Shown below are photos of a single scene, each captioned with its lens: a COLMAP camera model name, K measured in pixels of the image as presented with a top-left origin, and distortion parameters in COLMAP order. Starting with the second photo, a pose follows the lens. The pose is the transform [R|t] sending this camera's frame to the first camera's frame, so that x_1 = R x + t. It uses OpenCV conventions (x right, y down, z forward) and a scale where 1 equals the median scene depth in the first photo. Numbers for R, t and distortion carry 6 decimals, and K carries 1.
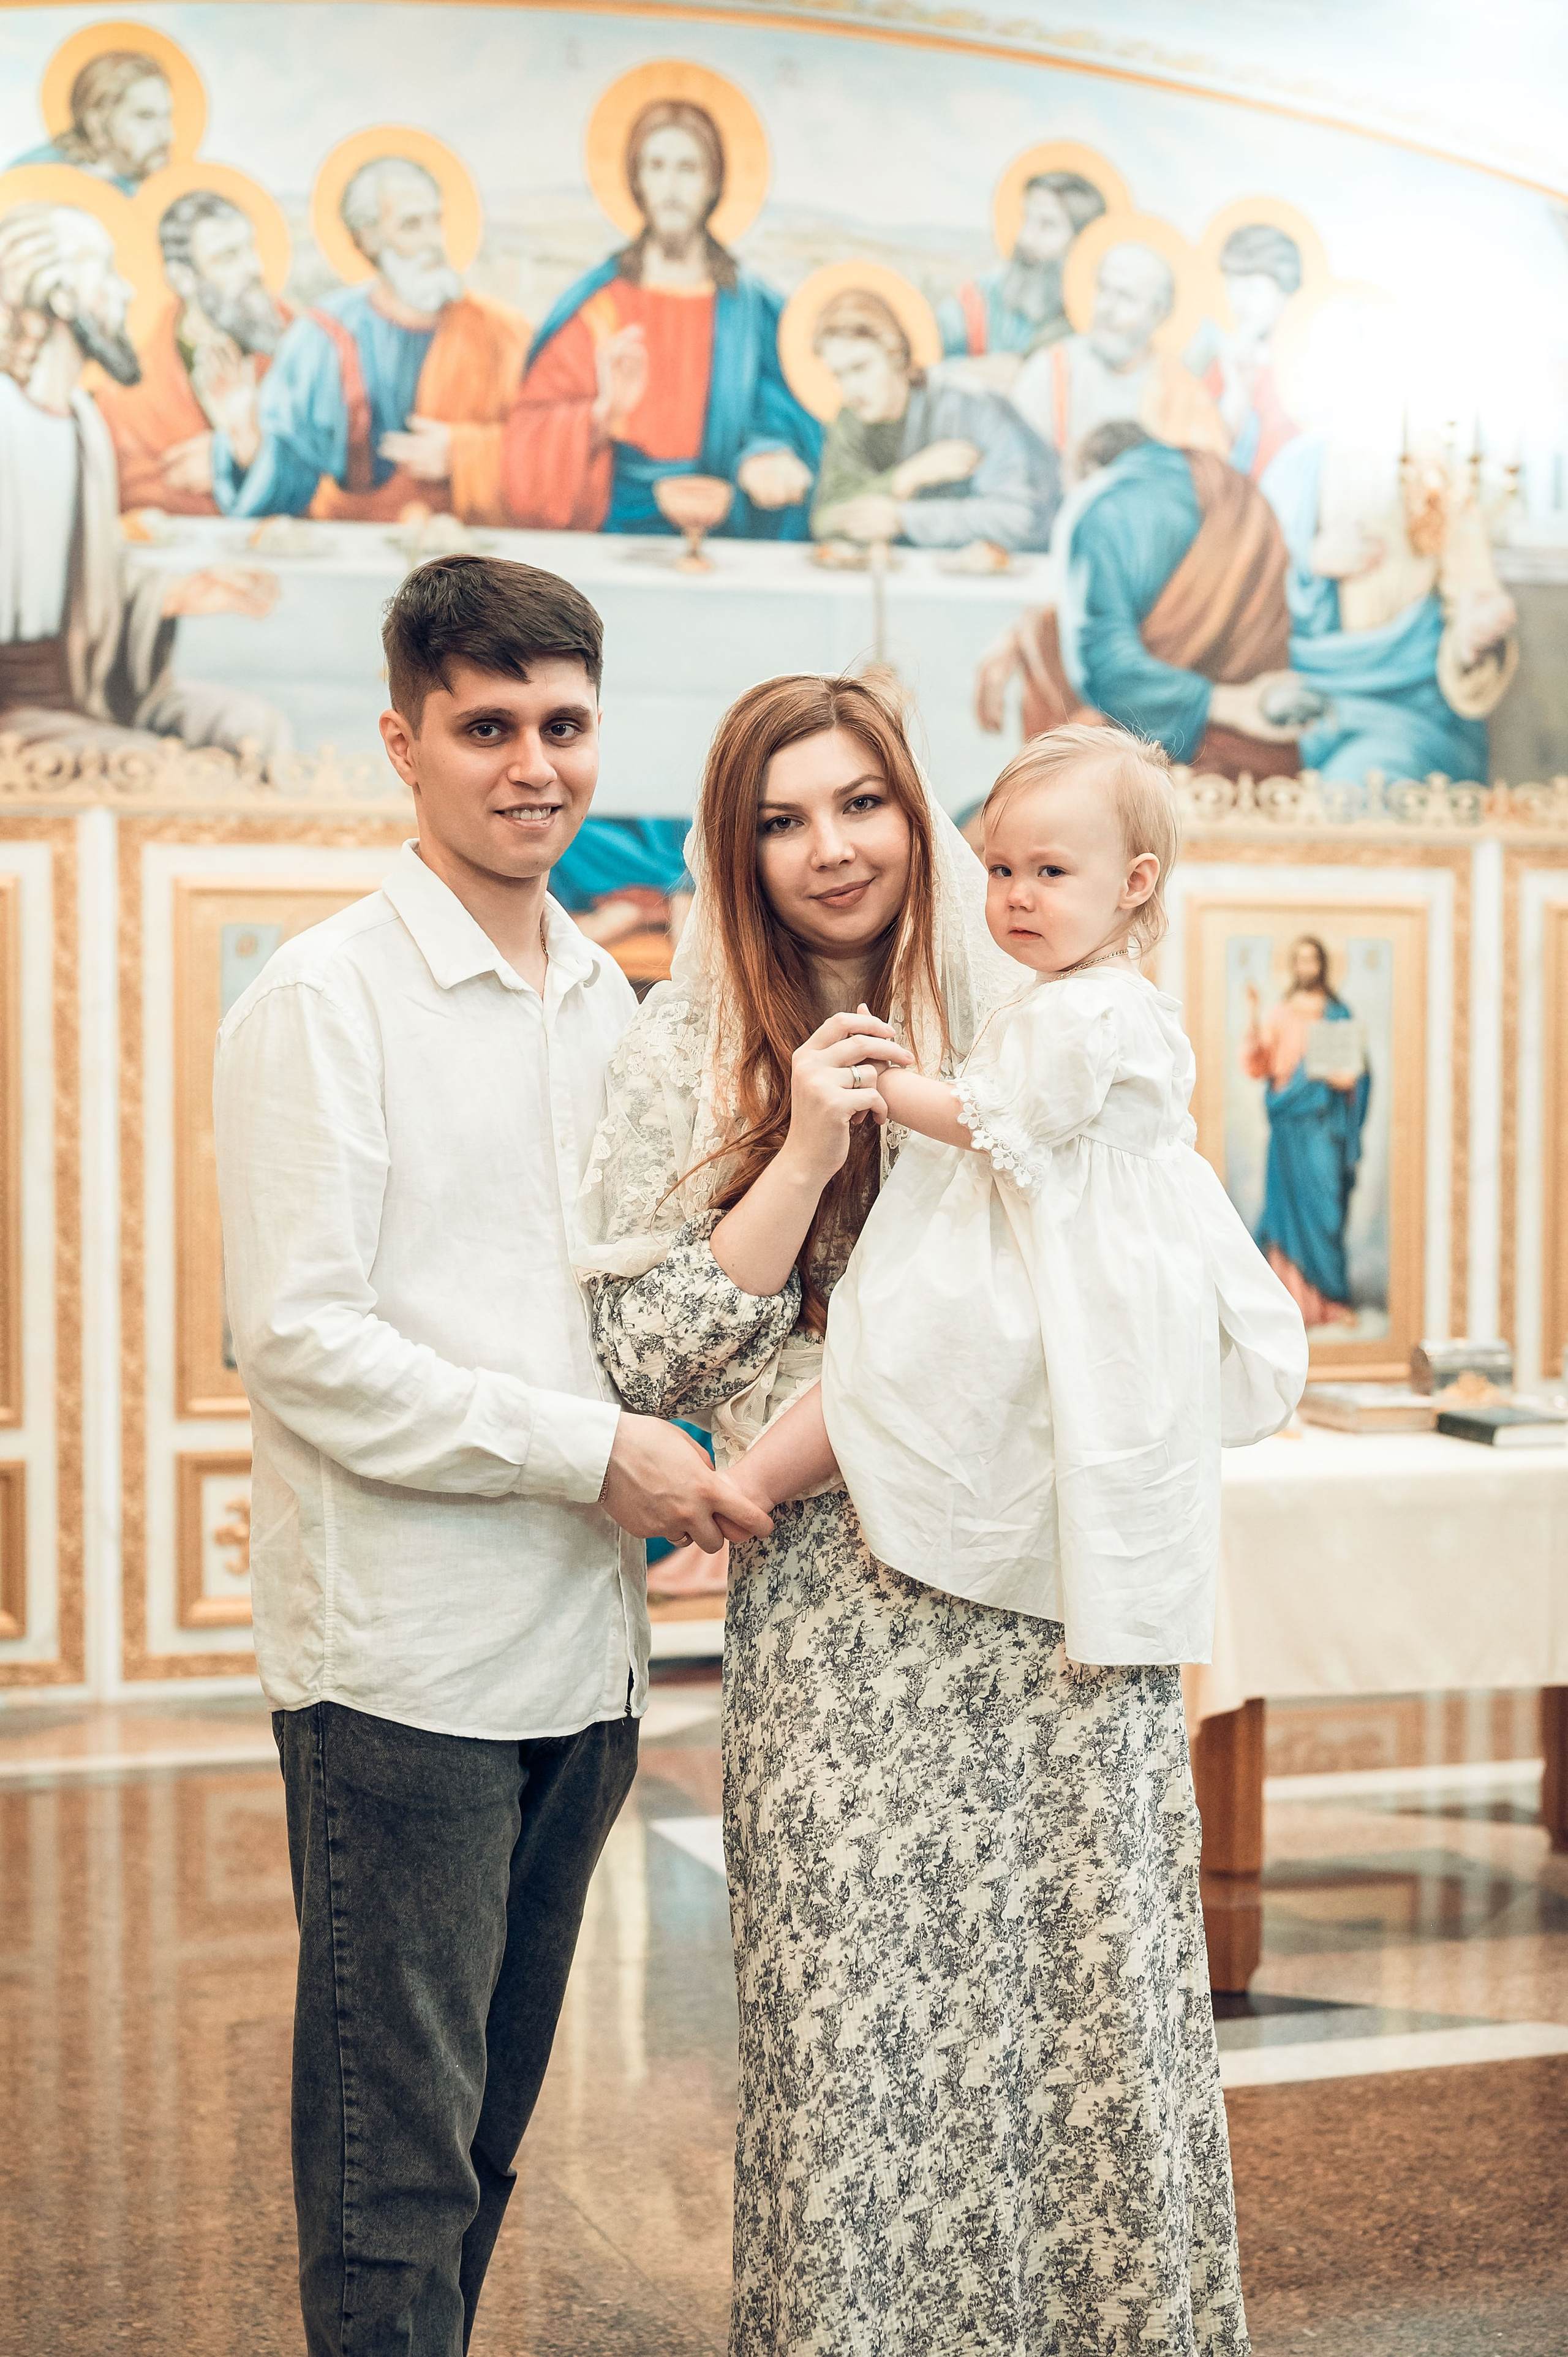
lens RADIAL K [[4384.4, 0, 816.4], [0, 4384.4, 1177.6], [0, 0, 1]] dist [-0.032920, 0.000000]
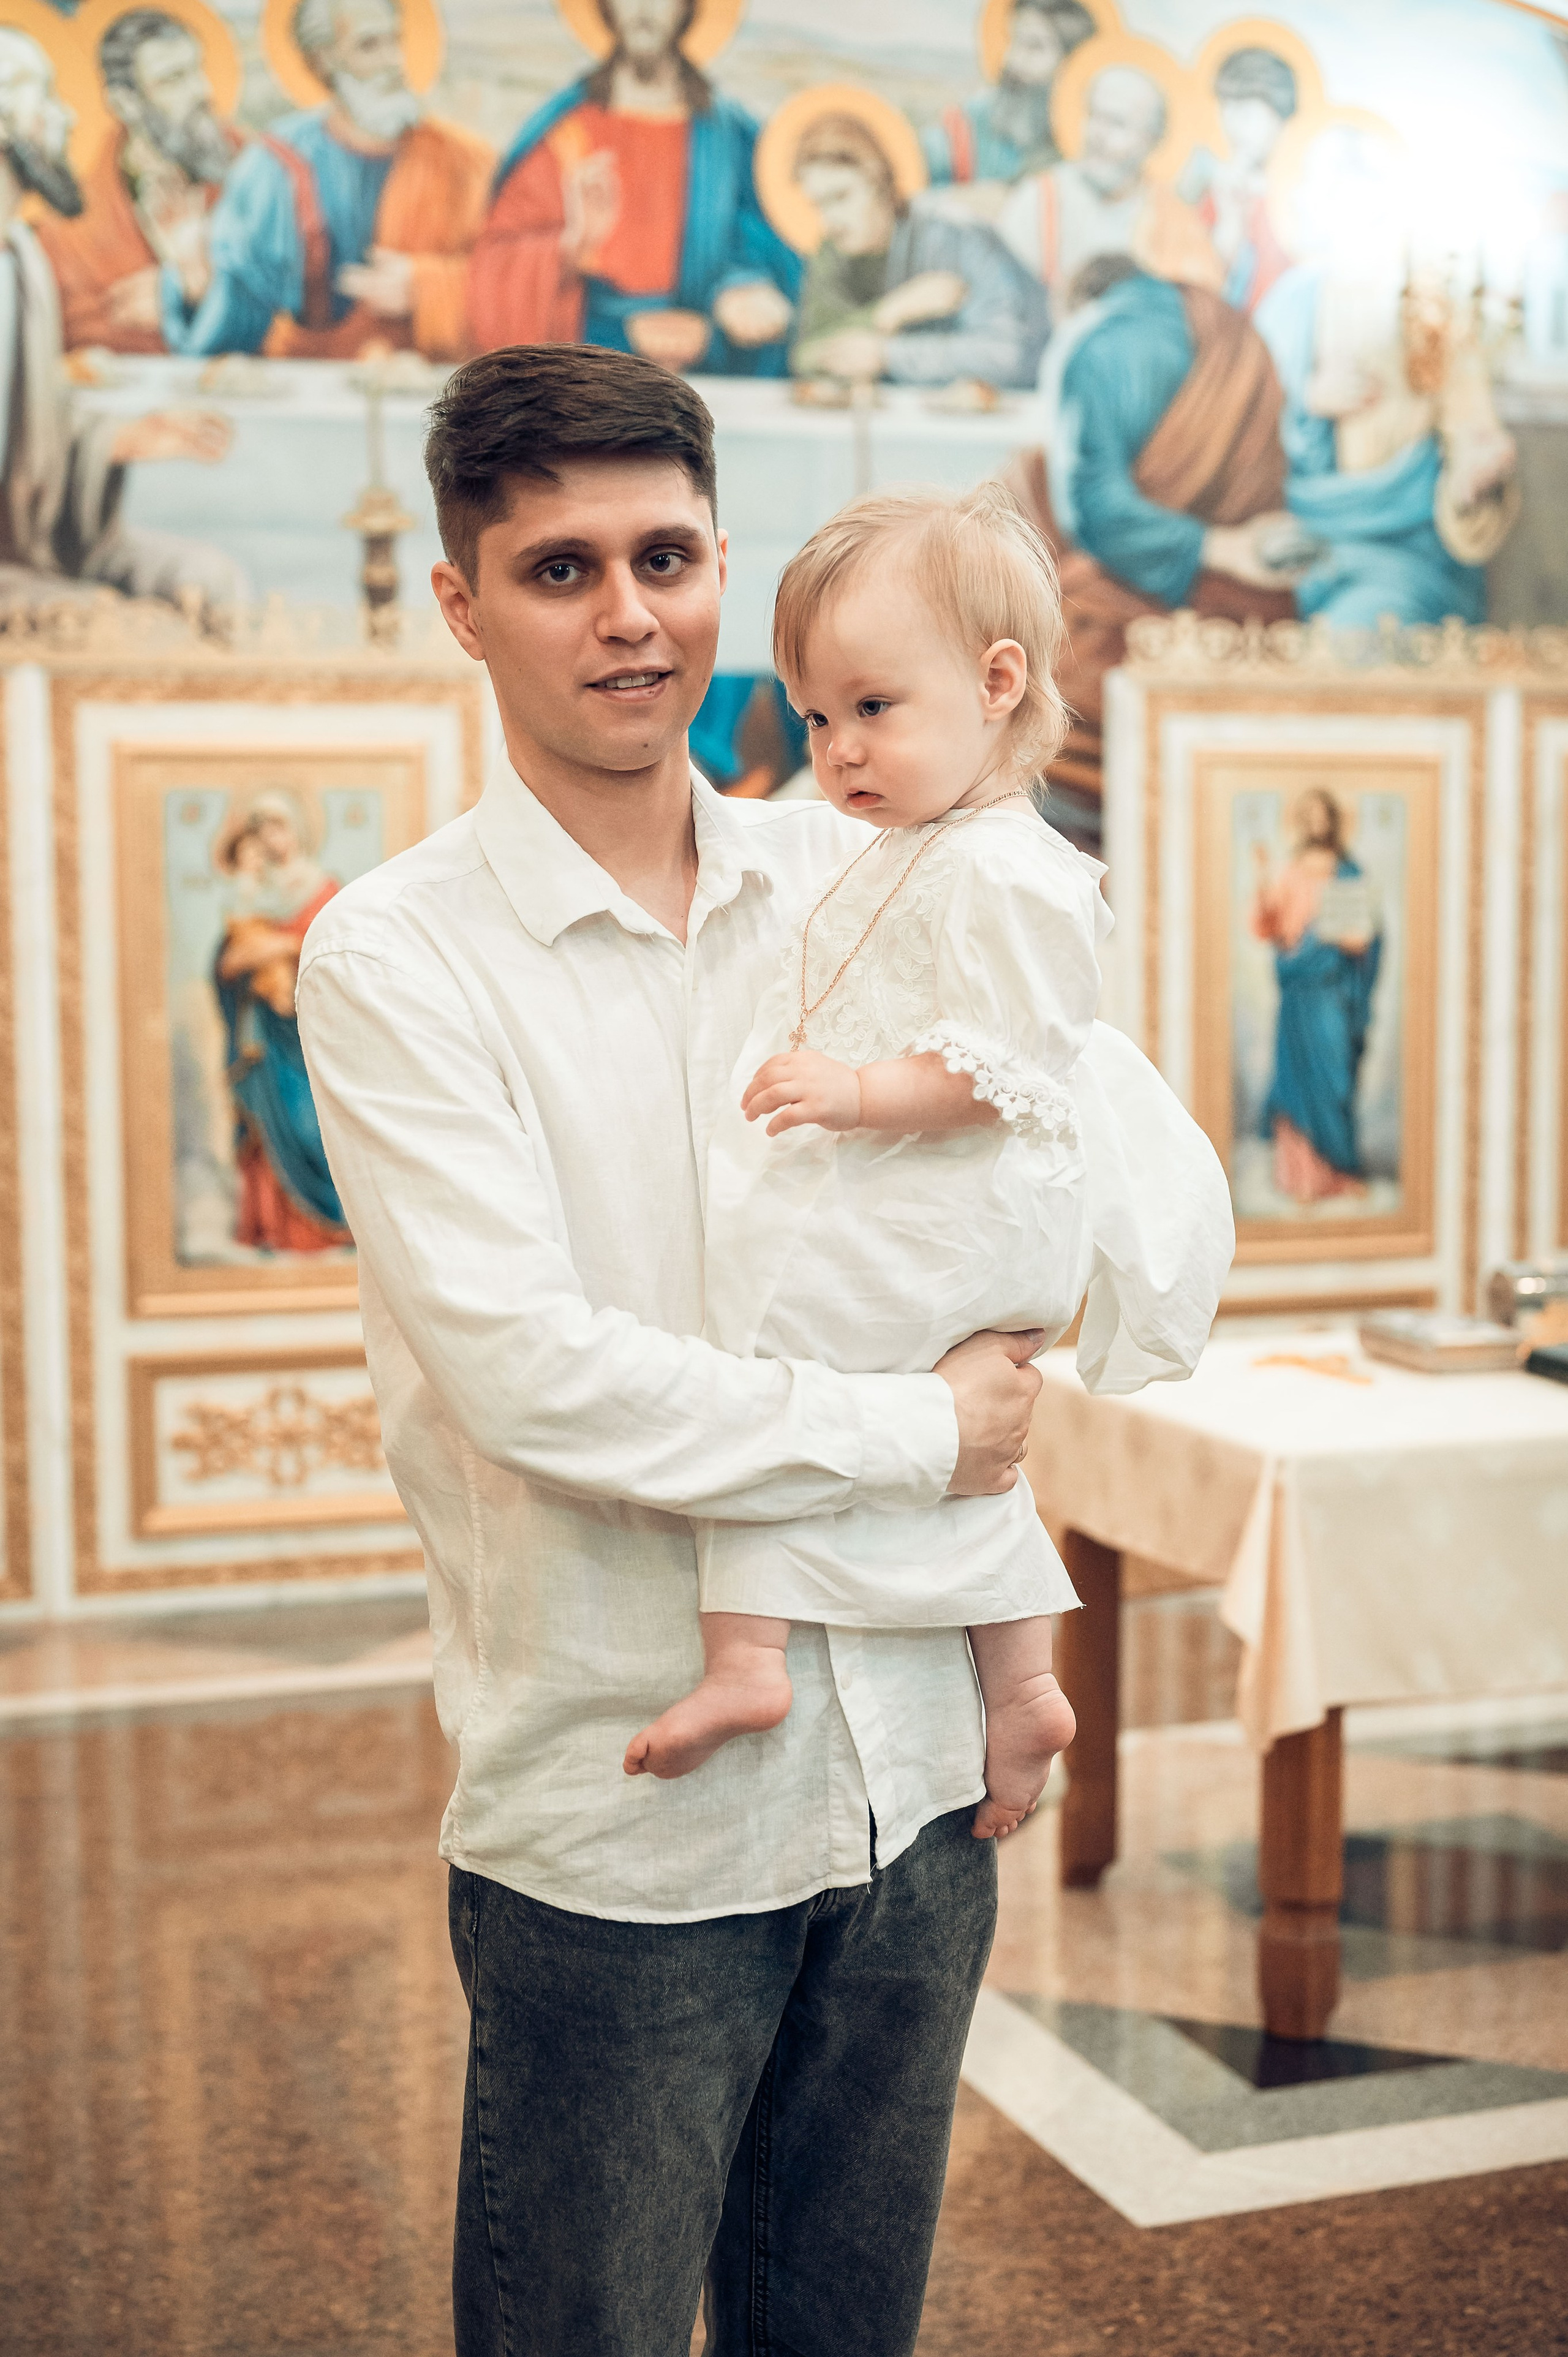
lens RADIAL K [[3645.3, 0, 766.3], [0, 3645.3, 1231.0], [0, 0, 1]] dist [-0.049877, 0.000000]
pose [[0.999960, -0.007216, -0.005225, -0.004118], [0.007568, 0.997467, 0.070730, -0.016134], [0.004702, -0.070767, 0.997482, 0.199145]]
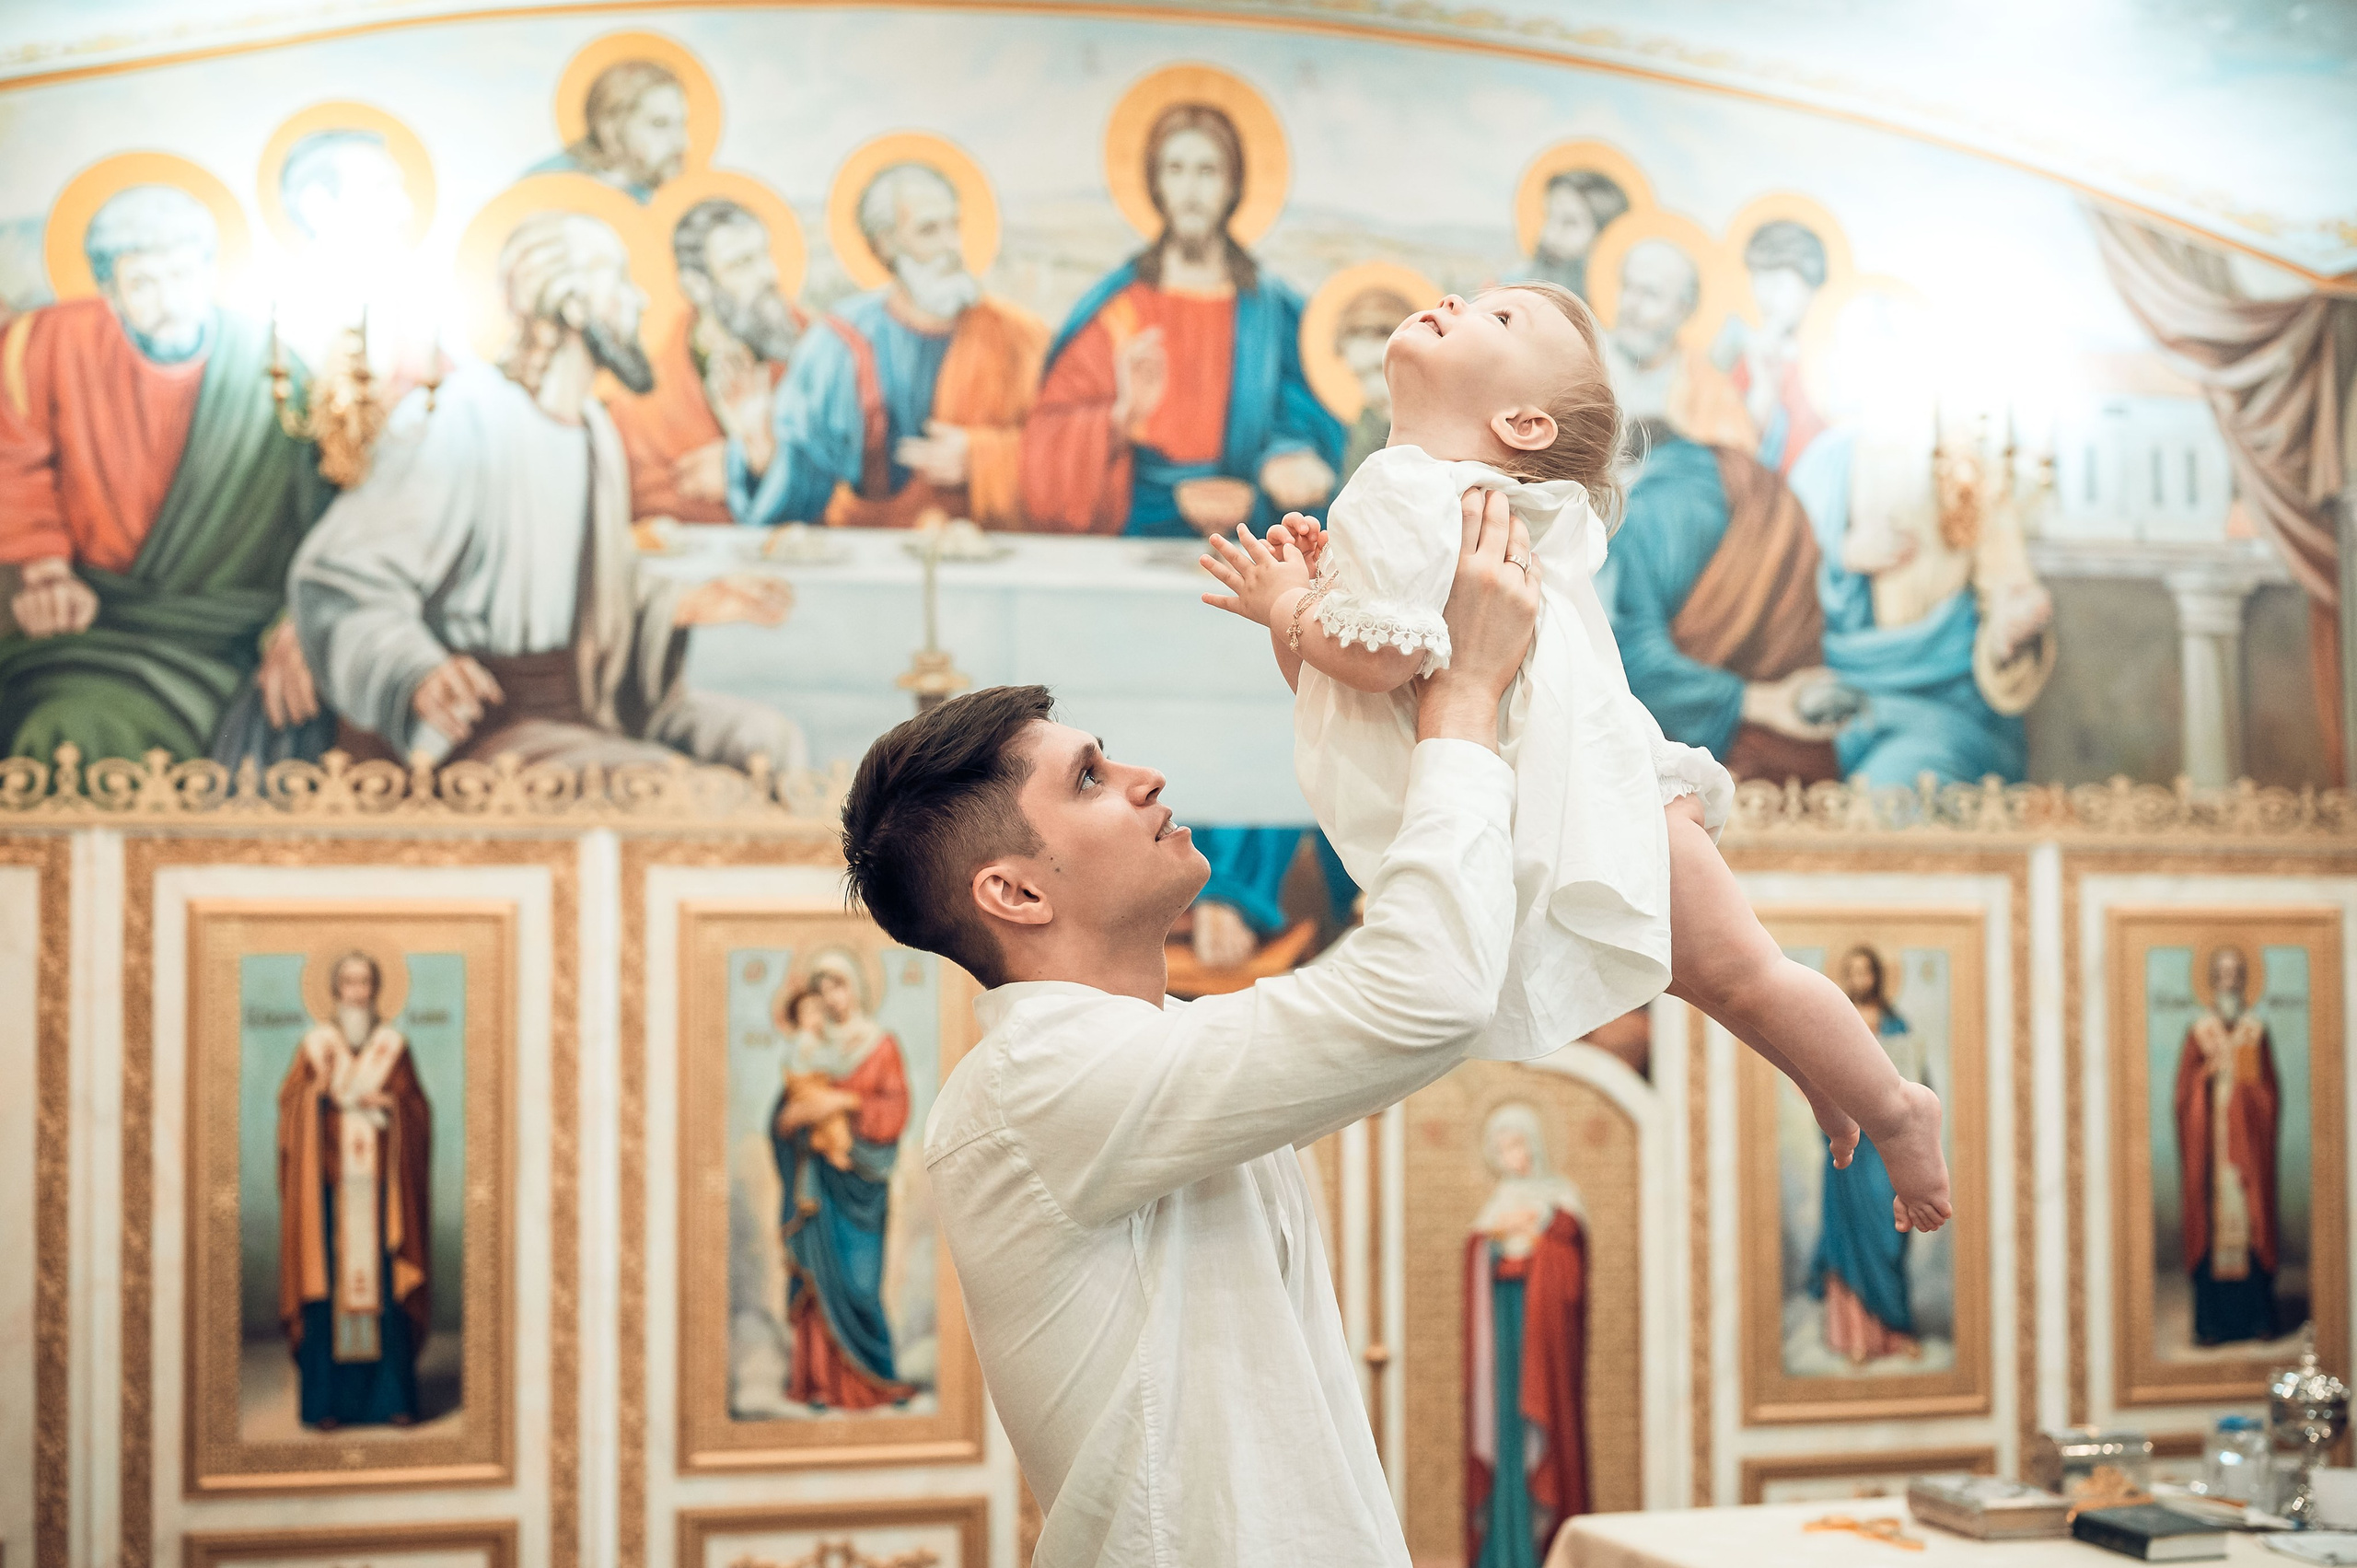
lens RADIAL K [[3868.7, 0, 1126.5], [0, 3868.7, 728.0], [0, 0, 1]] dist [-0.035193, 0.000000]
pose [[0.998955, -0.008879, -0.044832, -0.009703], [0.004625, 0.995551, -0.094108, -0.023321], [0.045468, 0.093802, 0.994552, 0.144221]]
